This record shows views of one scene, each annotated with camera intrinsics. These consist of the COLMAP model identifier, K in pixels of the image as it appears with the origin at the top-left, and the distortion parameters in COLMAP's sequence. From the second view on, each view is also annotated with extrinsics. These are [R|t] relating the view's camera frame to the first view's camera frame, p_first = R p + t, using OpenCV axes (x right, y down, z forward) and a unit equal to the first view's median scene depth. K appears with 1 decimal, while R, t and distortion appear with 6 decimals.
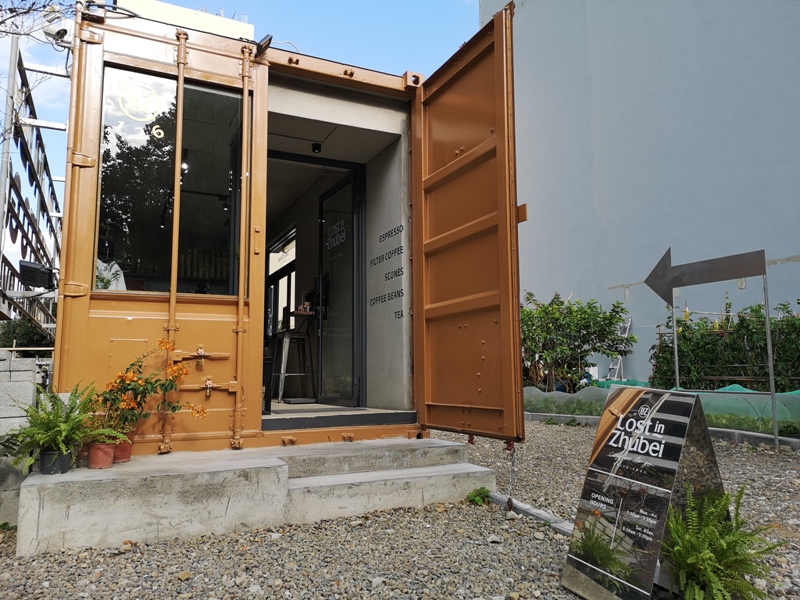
lens RADIAL K [[613.6, 0, 400.0], [0, 613.6, 300.0], [0, 0, 1]] dist [0.103728, -0.101138]
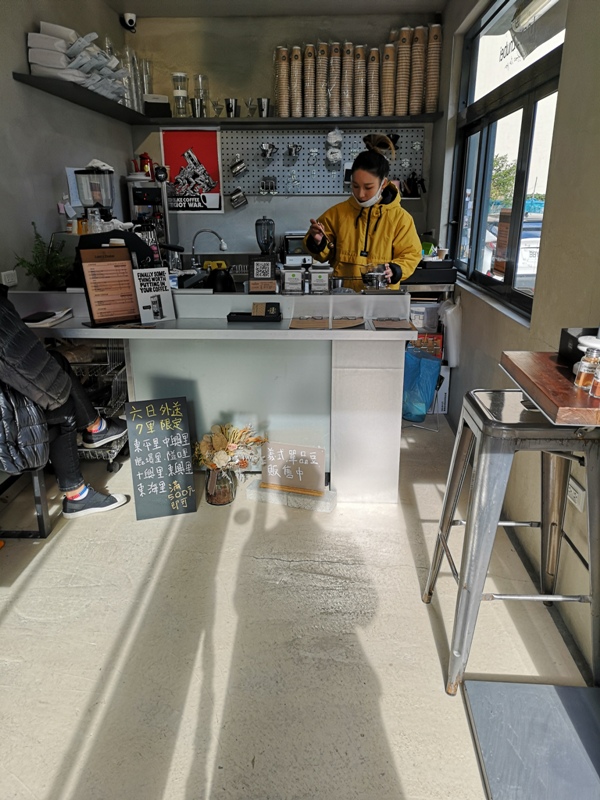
lens RADIAL K [[613.6, 0, 300.0], [0, 613.6, 400.0], [0, 0, 1]] dist [0.103728, -0.101138]
pose [[0.888119, 0.149388, -0.434657, -0.106313], [0.051142, 0.907710, 0.416469, -0.039512], [0.456759, -0.392104, 0.798515, 0.545606]]
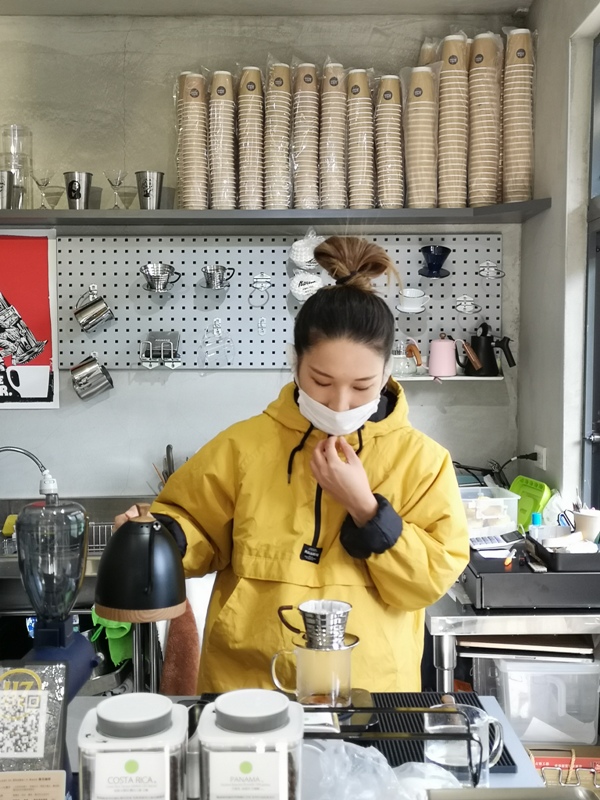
lens RADIAL K [[1000.7, 0, 300.0], [0, 1000.7, 400.0], [0, 0, 1]] dist [0.114556, -0.009111]
pose [[0.906231, 0.028808, -0.421801, -0.173033], [0.046706, 0.984748, 0.167603, -0.029865], [0.420196, -0.171588, 0.891063, 0.694577]]
